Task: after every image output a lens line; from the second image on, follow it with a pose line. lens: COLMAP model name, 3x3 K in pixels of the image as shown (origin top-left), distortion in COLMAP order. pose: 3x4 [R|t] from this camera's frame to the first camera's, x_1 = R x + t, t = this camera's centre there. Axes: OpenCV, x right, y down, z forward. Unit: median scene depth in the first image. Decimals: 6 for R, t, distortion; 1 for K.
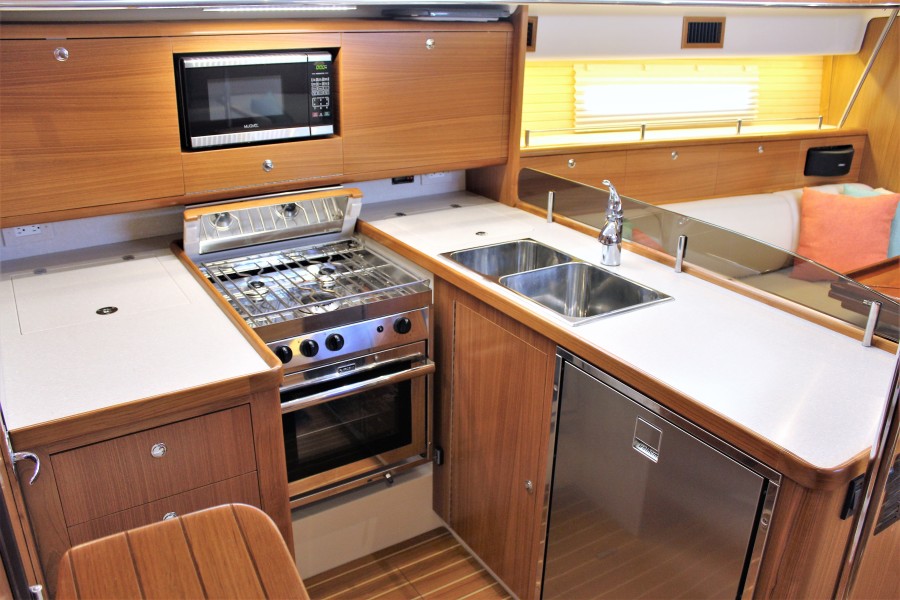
lens RADIAL K [[742.9, 0, 450.0], [0, 742.9, 300.0], [0, 0, 1]] dist [-0.175332, 0.148986]
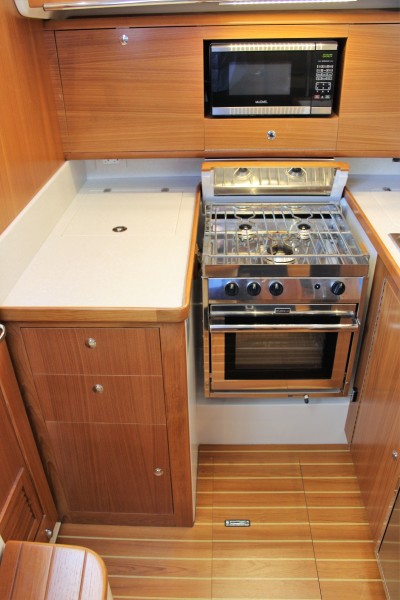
lens RADIAL K [[495.3, 0, 200.0], [0, 495.3, 300.0], [0, 0, 1]] dist [-0.175332, 0.148986]
pose [[0.821824, 0.267737, -0.502914, 0.145357], [-0.176226, 0.958873, 0.222501, -0.077113], [0.541803, -0.094231, 0.835207, 0.216311]]
